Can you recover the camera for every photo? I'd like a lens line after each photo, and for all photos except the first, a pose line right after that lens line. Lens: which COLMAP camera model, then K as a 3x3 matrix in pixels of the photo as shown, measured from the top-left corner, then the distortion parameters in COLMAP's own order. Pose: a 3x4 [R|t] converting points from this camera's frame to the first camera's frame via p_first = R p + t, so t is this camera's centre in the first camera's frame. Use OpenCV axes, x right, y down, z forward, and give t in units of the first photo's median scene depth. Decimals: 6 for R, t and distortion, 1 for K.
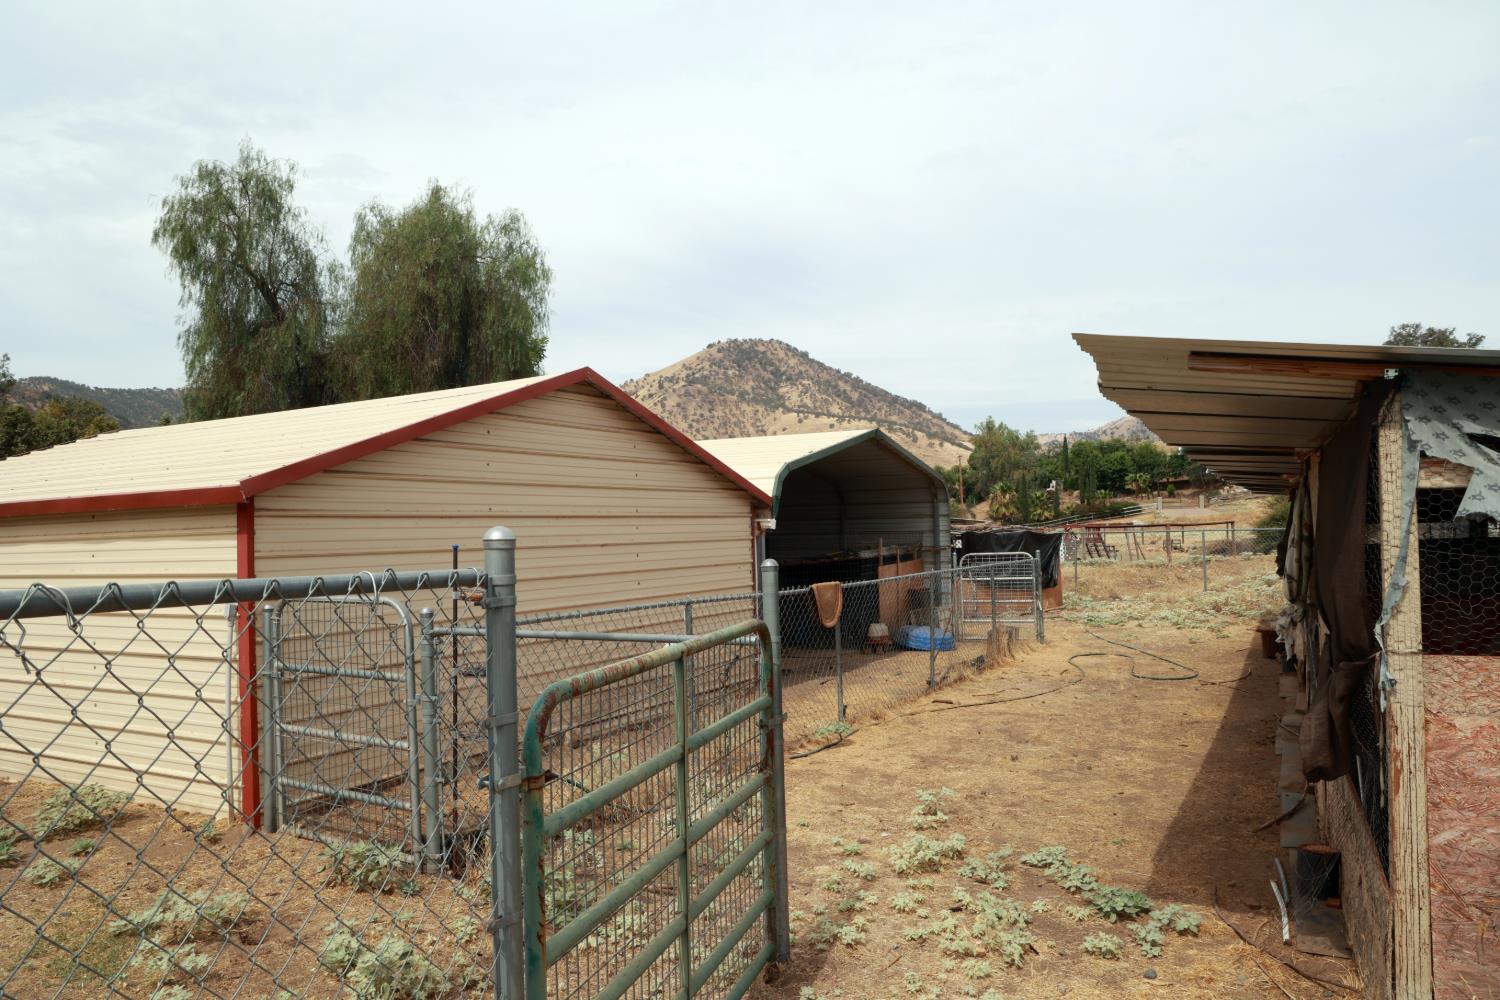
lens RADIAL K [[1013.6, 0, 750.0], [0, 1013.6, 500.0], [0, 0, 1]] dist [-0.102843, 0.077574]
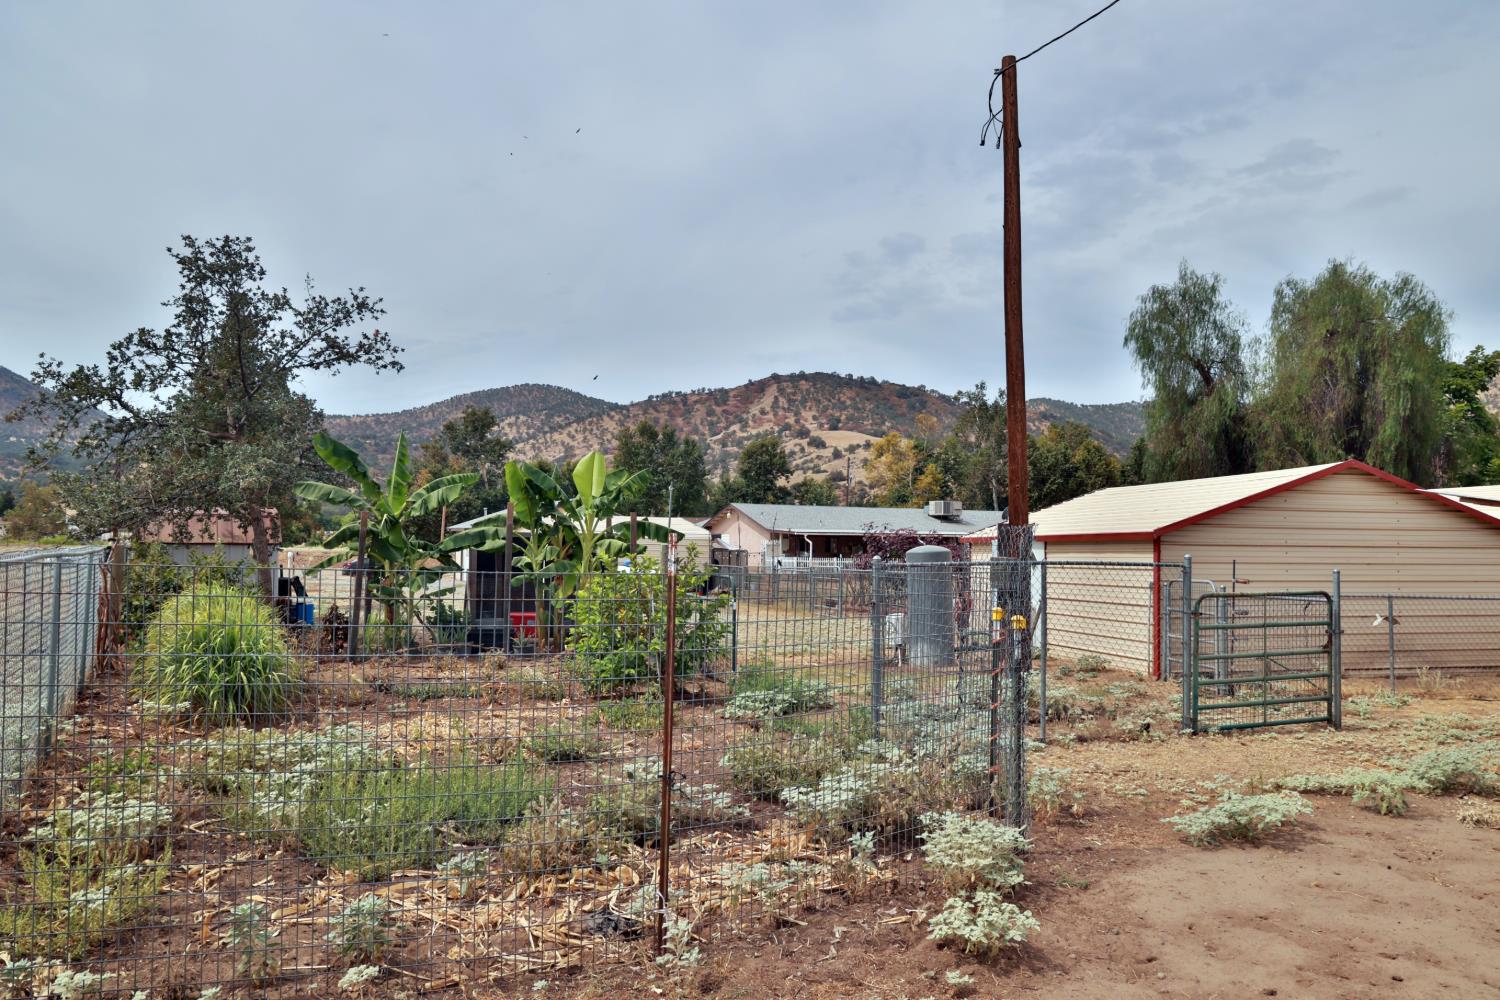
lens RADIAL K [[1086.2, 0, 750.0], [0, 1086.2, 500.0], [0, 0, 1]] dist [-0.081239, 0.004620]
pose [[0.632617, -0.003249, -0.774458, 0.260181], [-0.003966, 0.999964, -0.007435, -0.020304], [0.774455, 0.007775, 0.632582, -0.413182]]
